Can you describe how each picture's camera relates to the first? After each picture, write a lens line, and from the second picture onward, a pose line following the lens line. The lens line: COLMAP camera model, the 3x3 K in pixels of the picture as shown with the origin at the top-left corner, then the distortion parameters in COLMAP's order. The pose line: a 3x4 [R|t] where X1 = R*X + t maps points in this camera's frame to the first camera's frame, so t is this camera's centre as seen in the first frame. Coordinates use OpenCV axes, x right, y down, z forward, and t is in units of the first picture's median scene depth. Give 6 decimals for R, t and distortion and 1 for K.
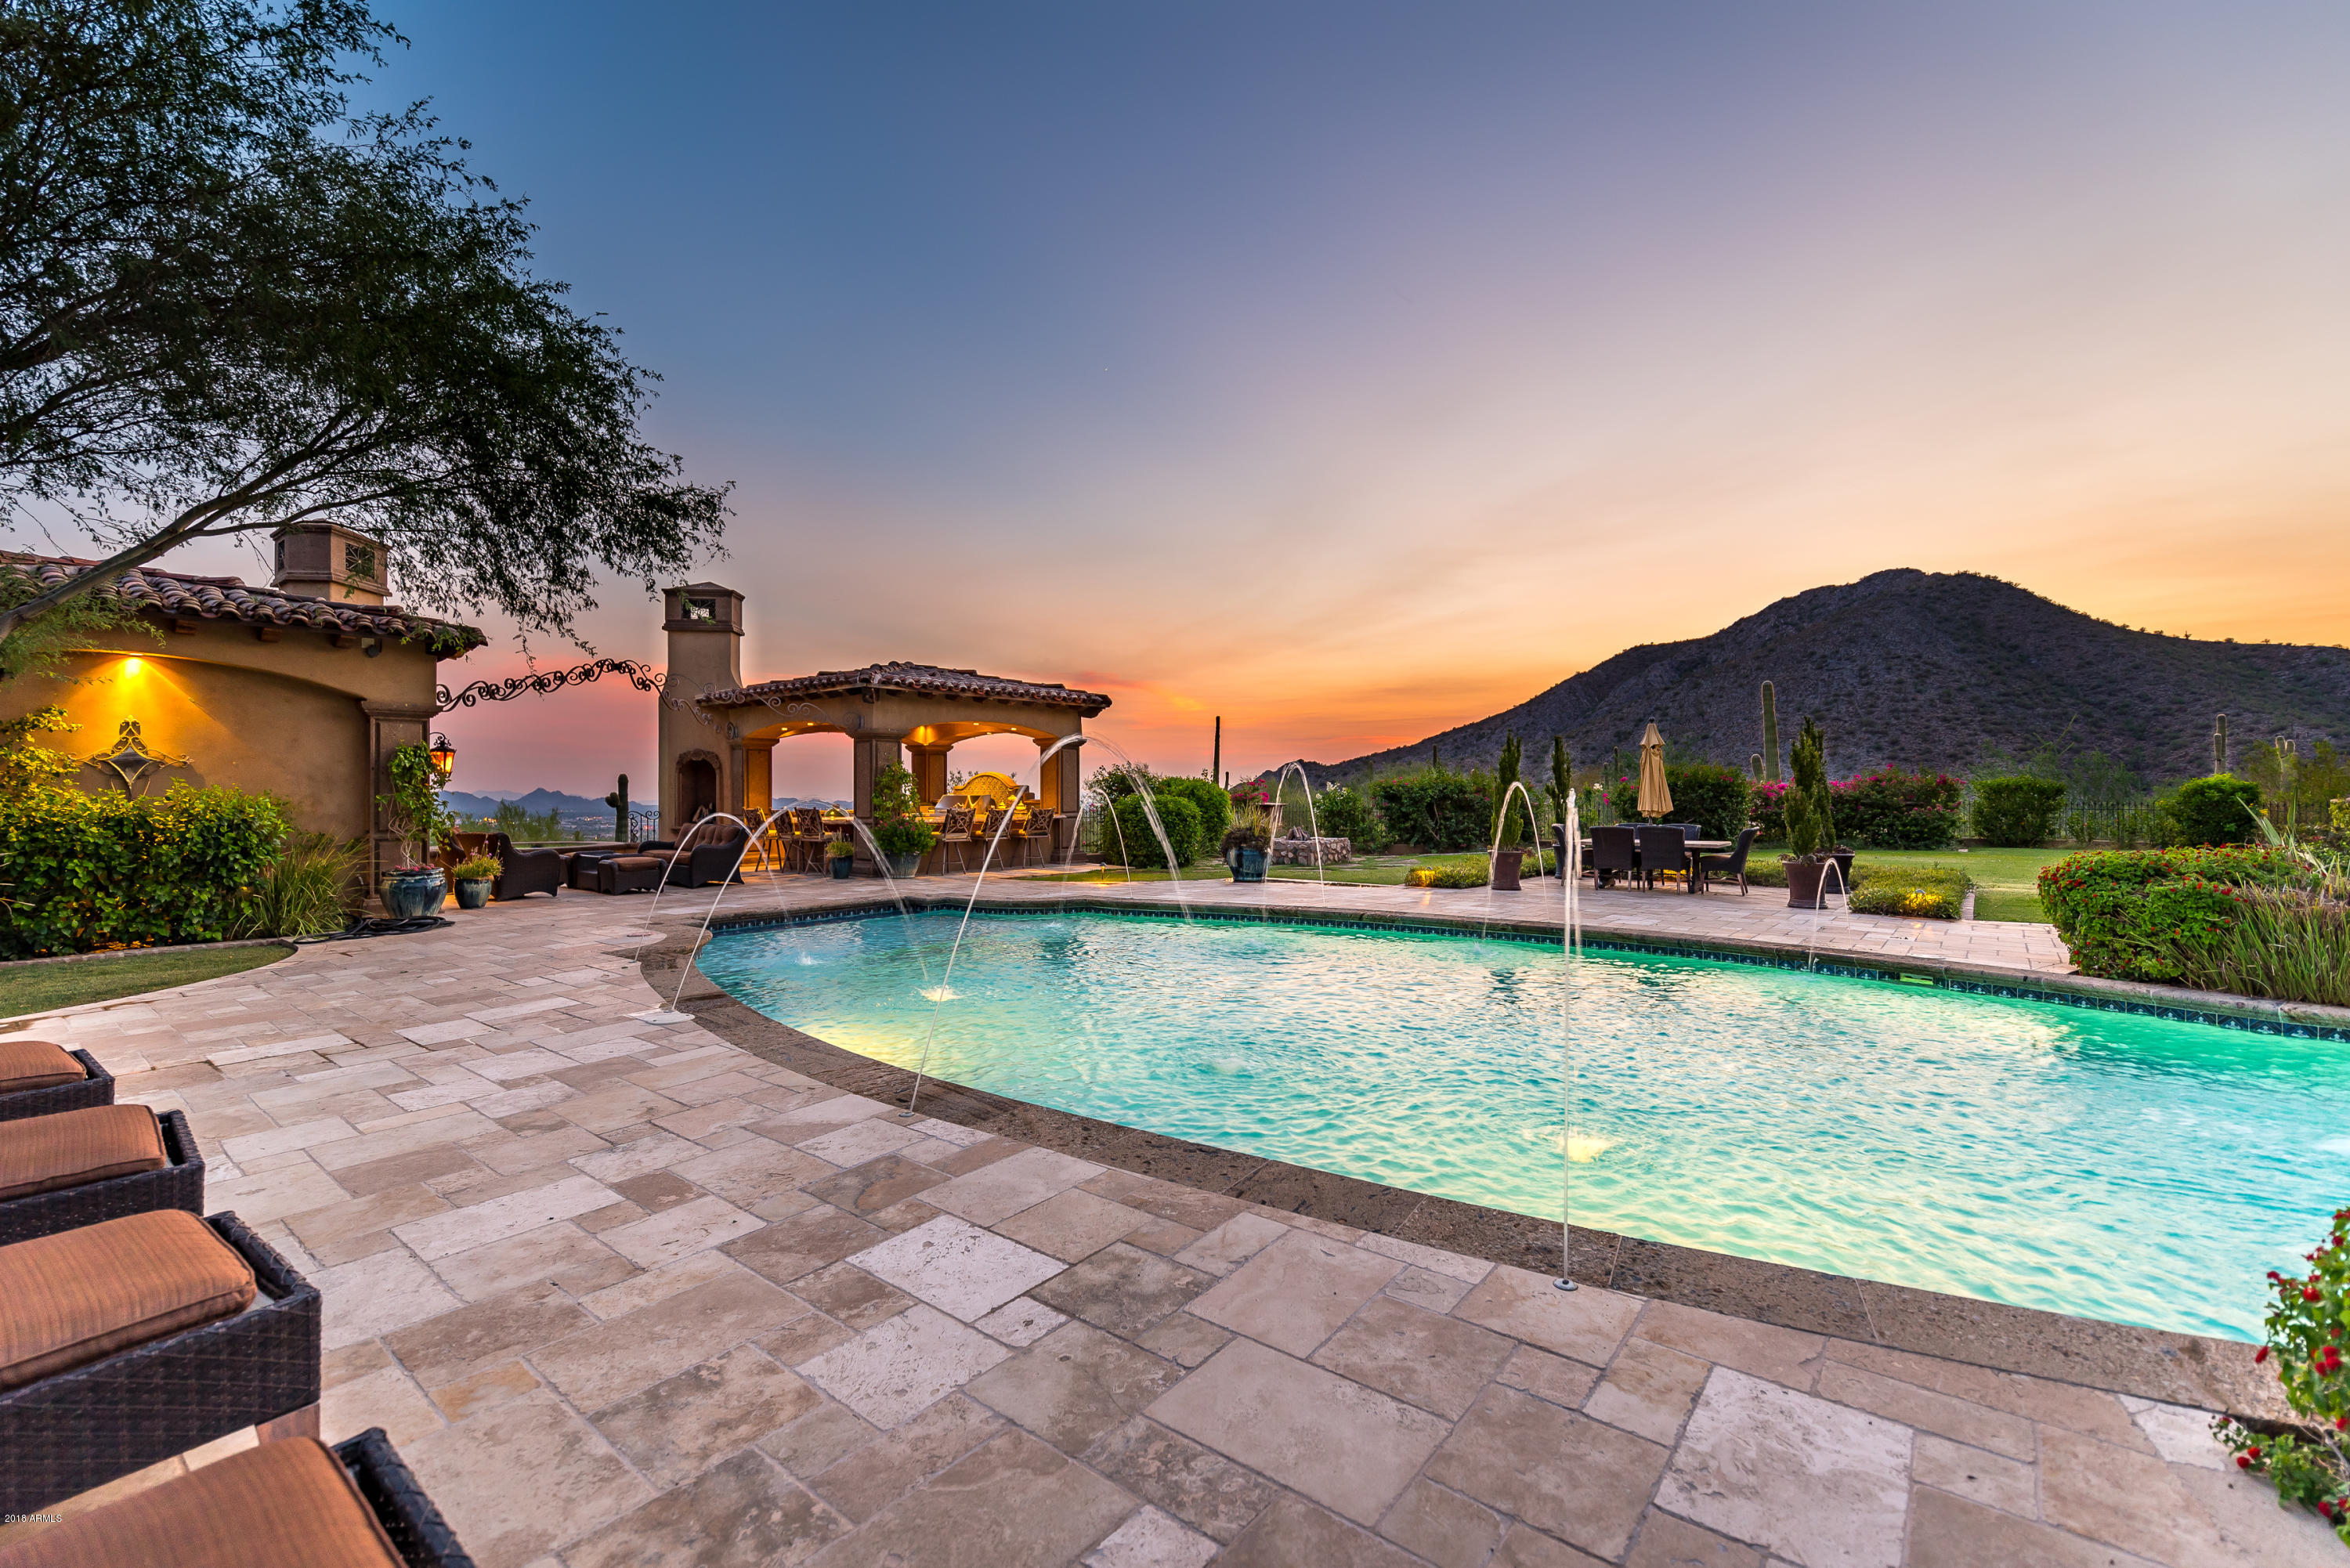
lens RADIAL K [[1007.8, 0, 1171.6], [0, 1007.8, 784.6], [0, 0, 1]] dist [0.000269, 0.000044]
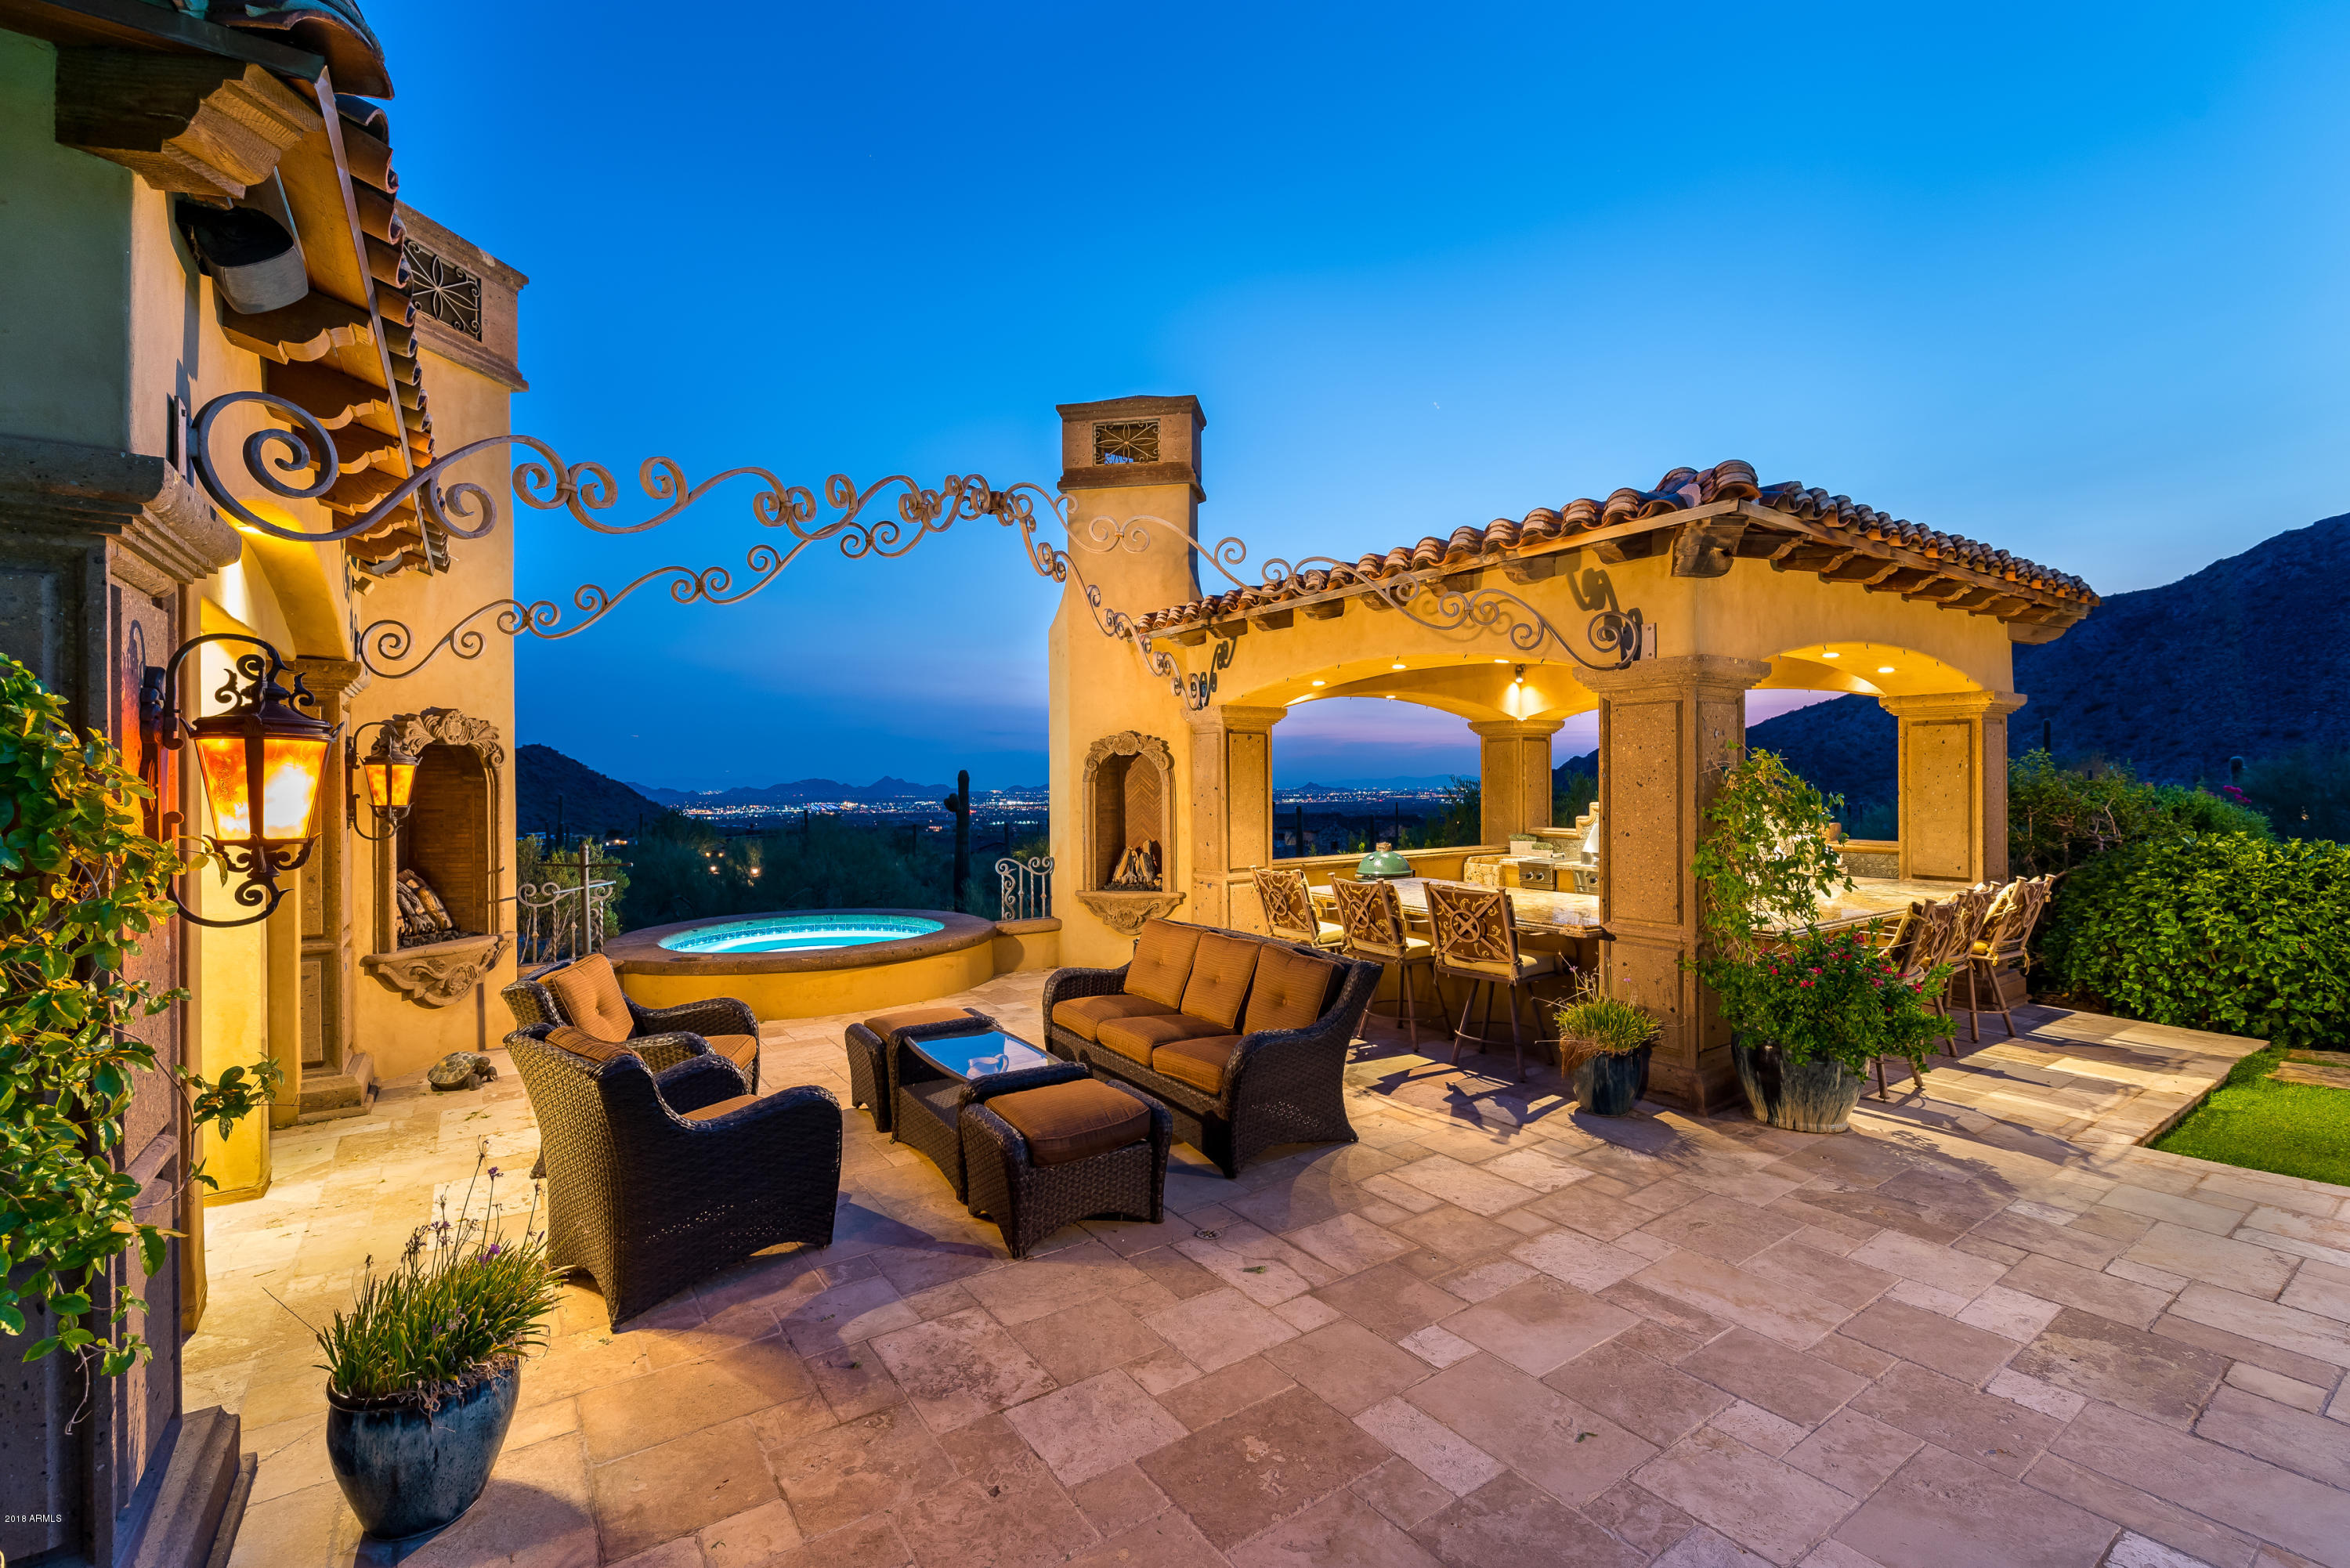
lens RADIAL K [[1007.8, 0, 1176.4], [0, 1007.8, 775.7], [0, 0, 1]] dist [0.000269, 0.000044]
pose [[0.961135, -0.001240, -0.276077, -0.261320], [0.002313, 0.999991, 0.003561, -0.013114], [0.276071, -0.004061, 0.961129, 0.449809]]
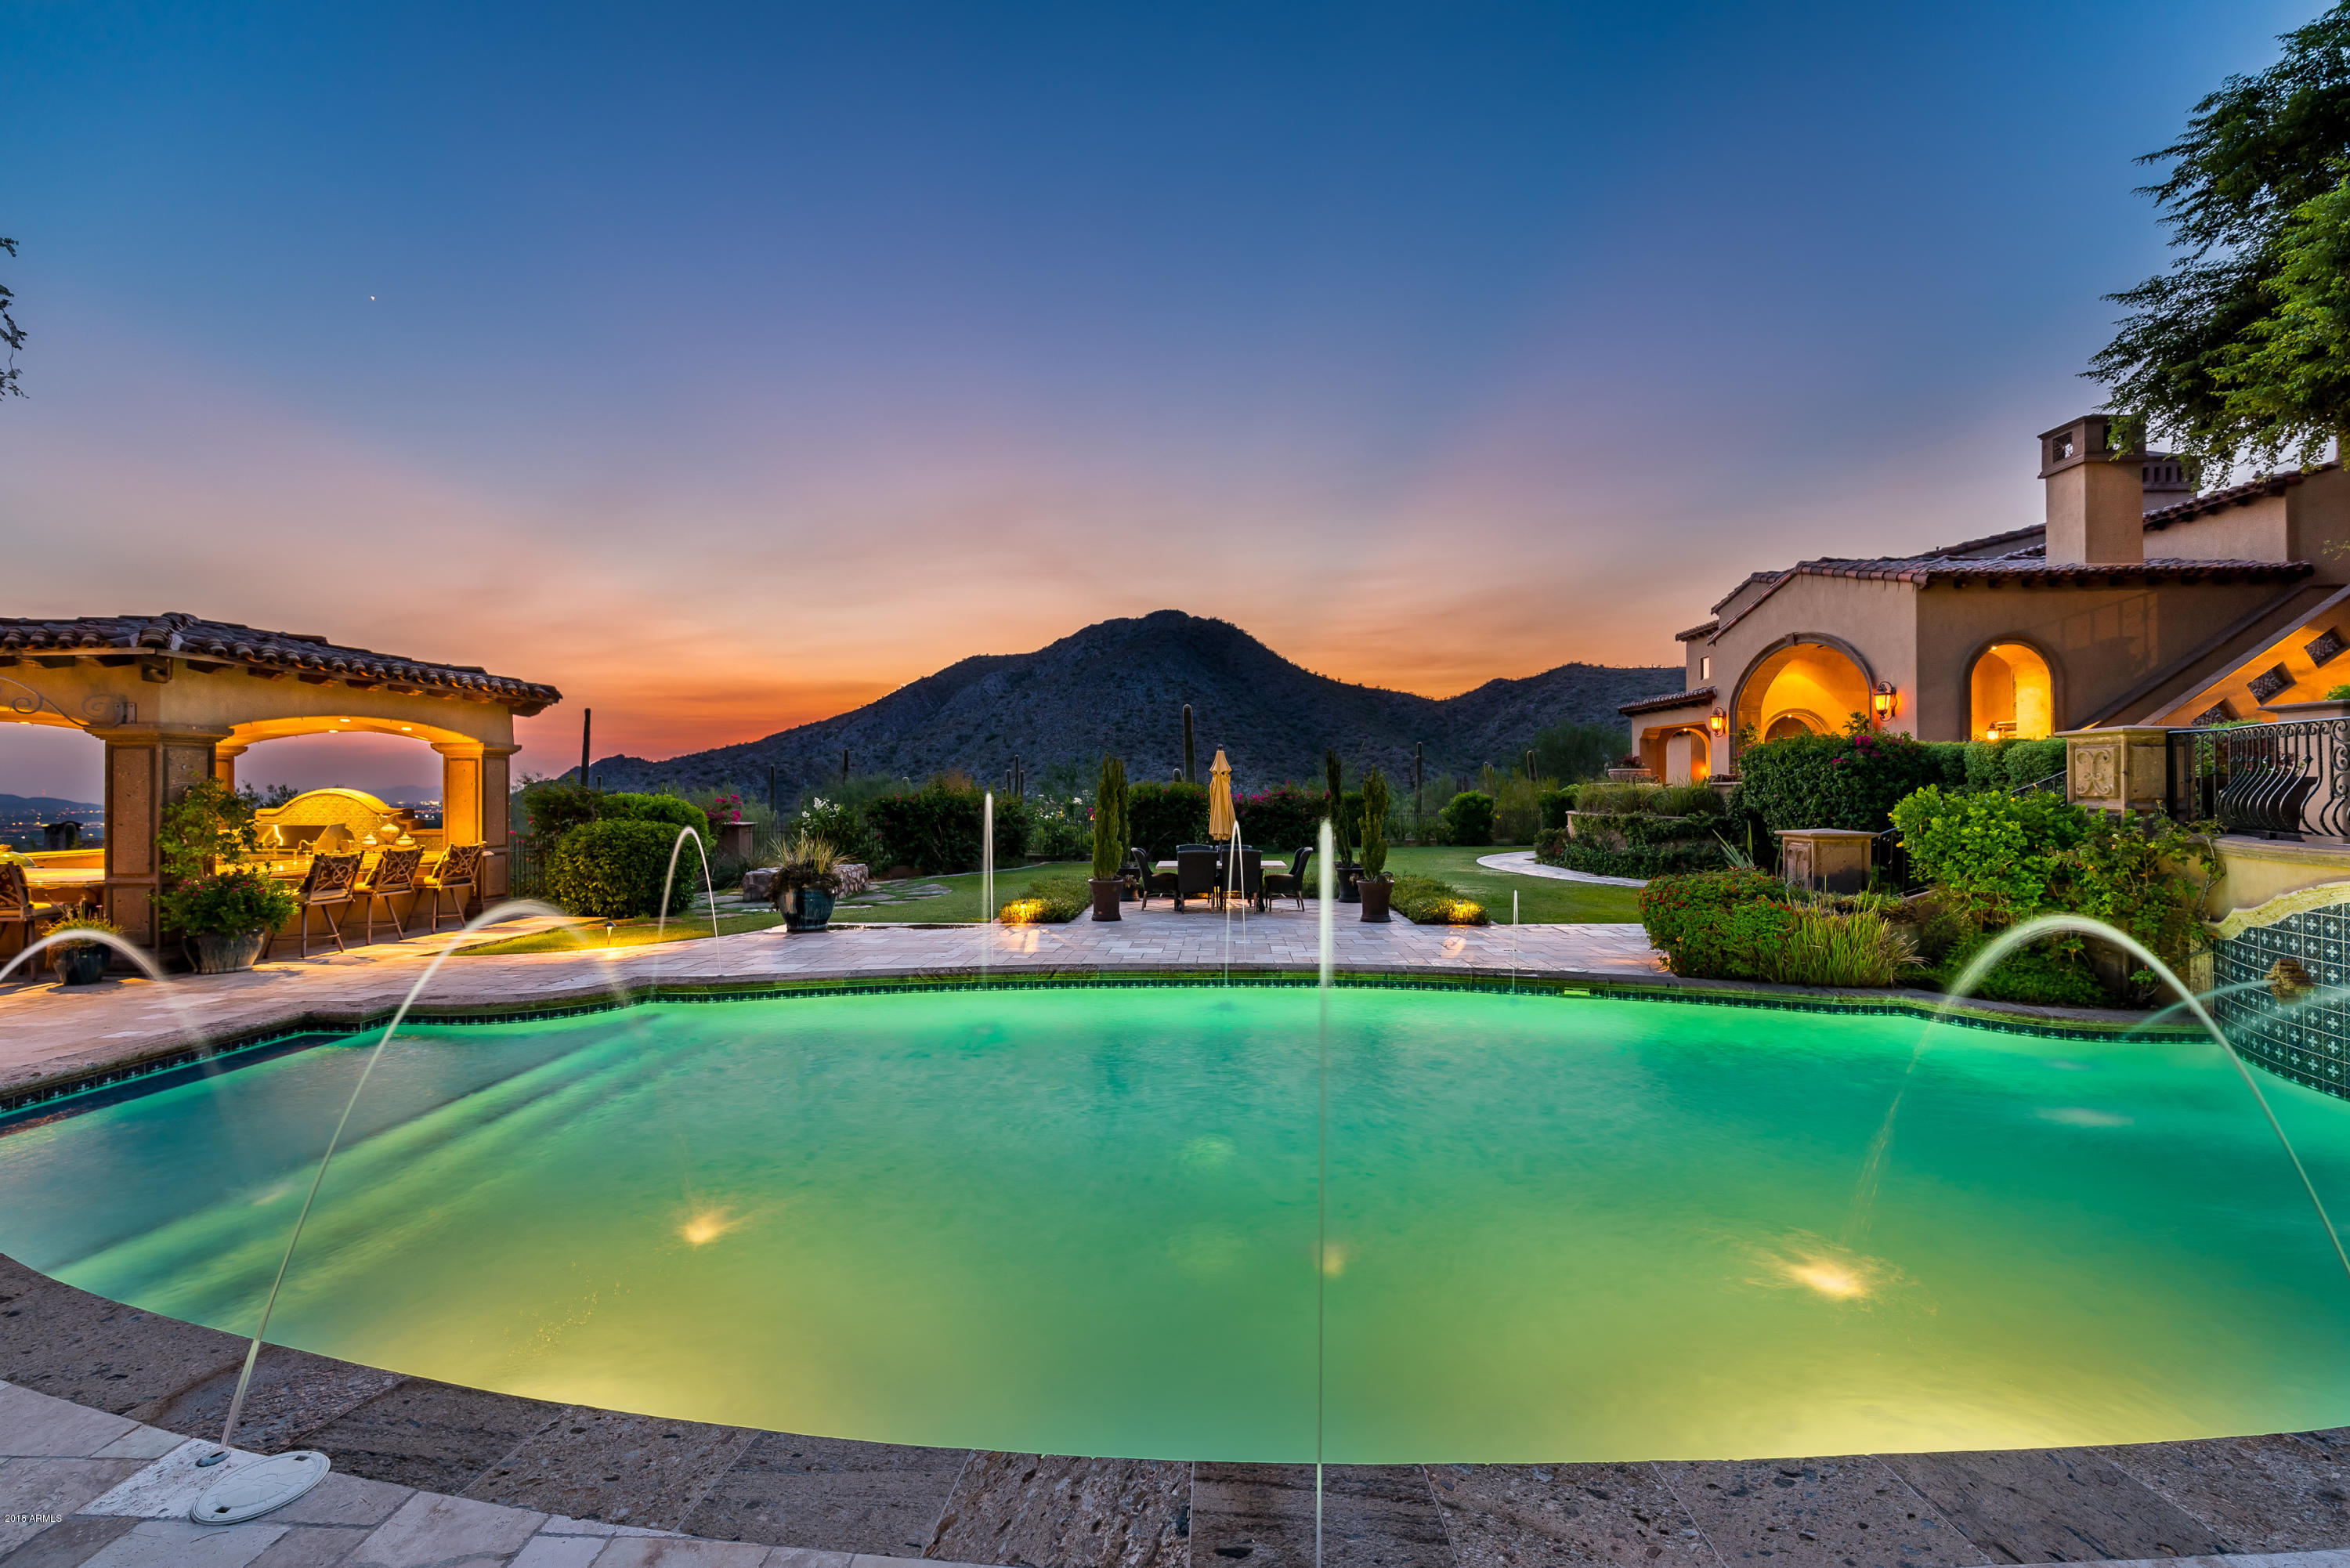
lens RADIAL K [[1007.8, 0, 1176.5], [0, 1007.8, 779.6], [0, 0, 1]] dist [0.000269, 0.000044]
pose [[0.806214, 0.006172, 0.591592, -0.115832], [-0.003854, 0.999979, -0.005181, -0.015970], [-0.591611, 0.001897, 0.806221, 0.114826]]
